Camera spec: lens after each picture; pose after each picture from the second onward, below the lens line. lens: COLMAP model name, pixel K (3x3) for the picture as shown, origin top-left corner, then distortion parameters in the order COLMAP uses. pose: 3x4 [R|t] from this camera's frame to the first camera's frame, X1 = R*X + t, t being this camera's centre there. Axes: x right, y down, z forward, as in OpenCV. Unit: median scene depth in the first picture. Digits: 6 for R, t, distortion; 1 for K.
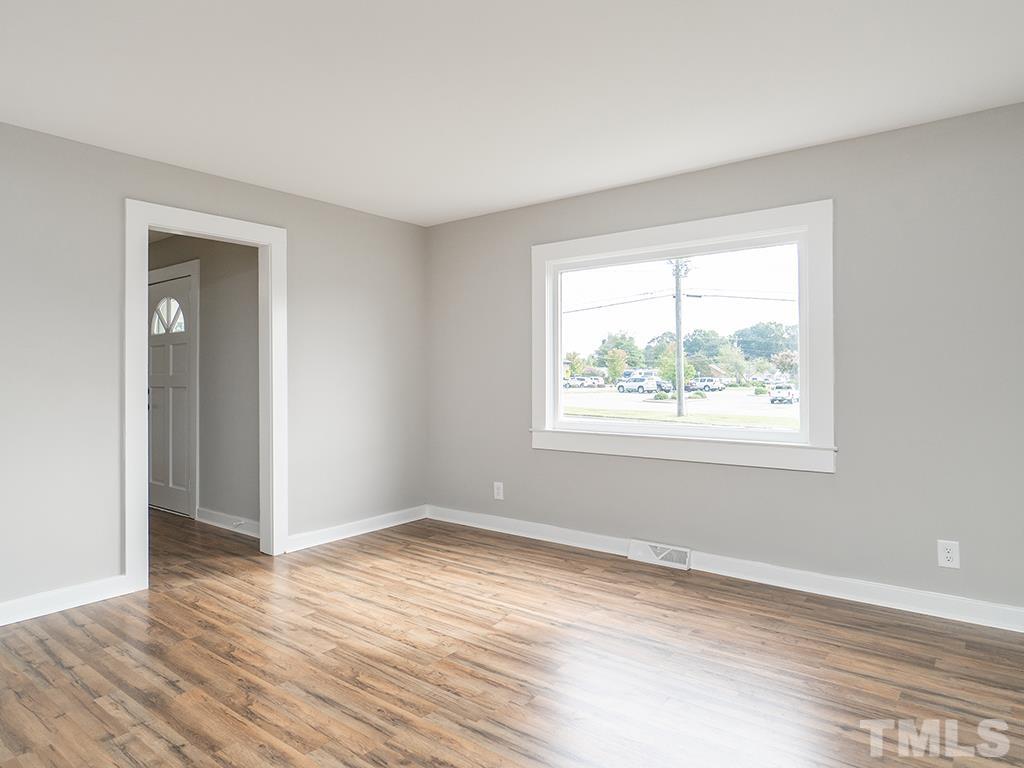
lens RADIAL K [[647.9, 0, 479.2], [0, 647.9, 383.7], [0, 0, 1]] dist [-0.001351, 0.002420]
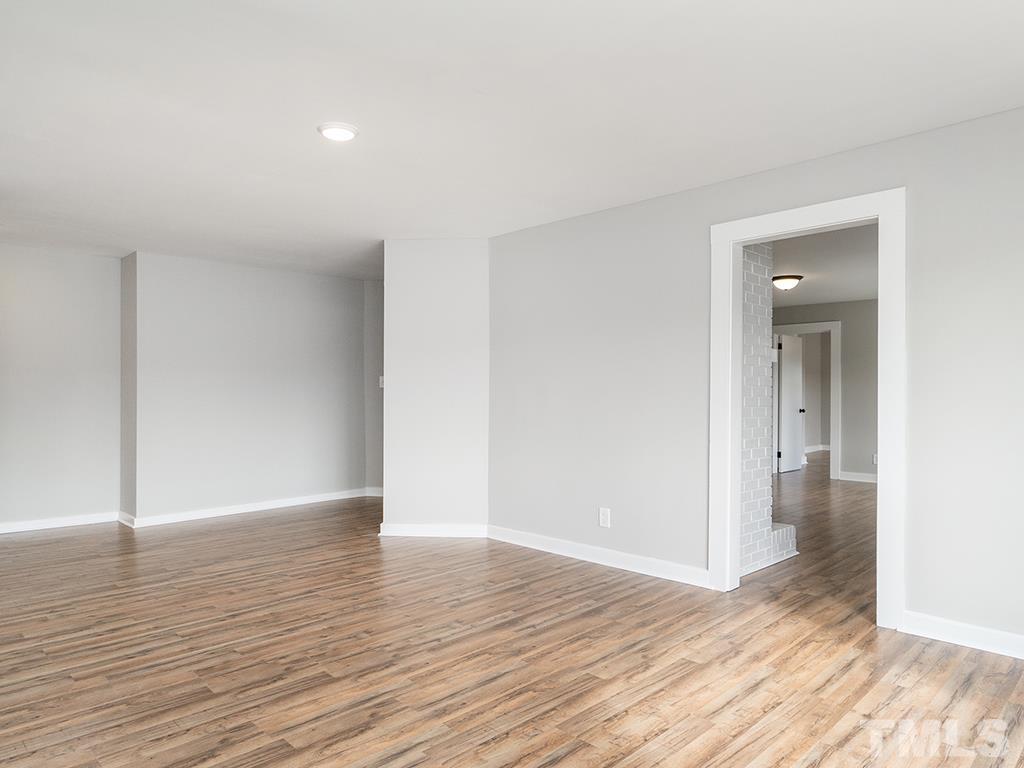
lens RADIAL K [[647.9, 0, 479.2], [0, 647.9, 383.7], [0, 0, 1]] dist [-0.001351, 0.002420]
pose [[-0.113450, -0.006735, -0.993521, 0.717890], [-0.012020, 0.999913, -0.005405, -0.010647], [0.993471, 0.011329, -0.113521, 0.910395]]
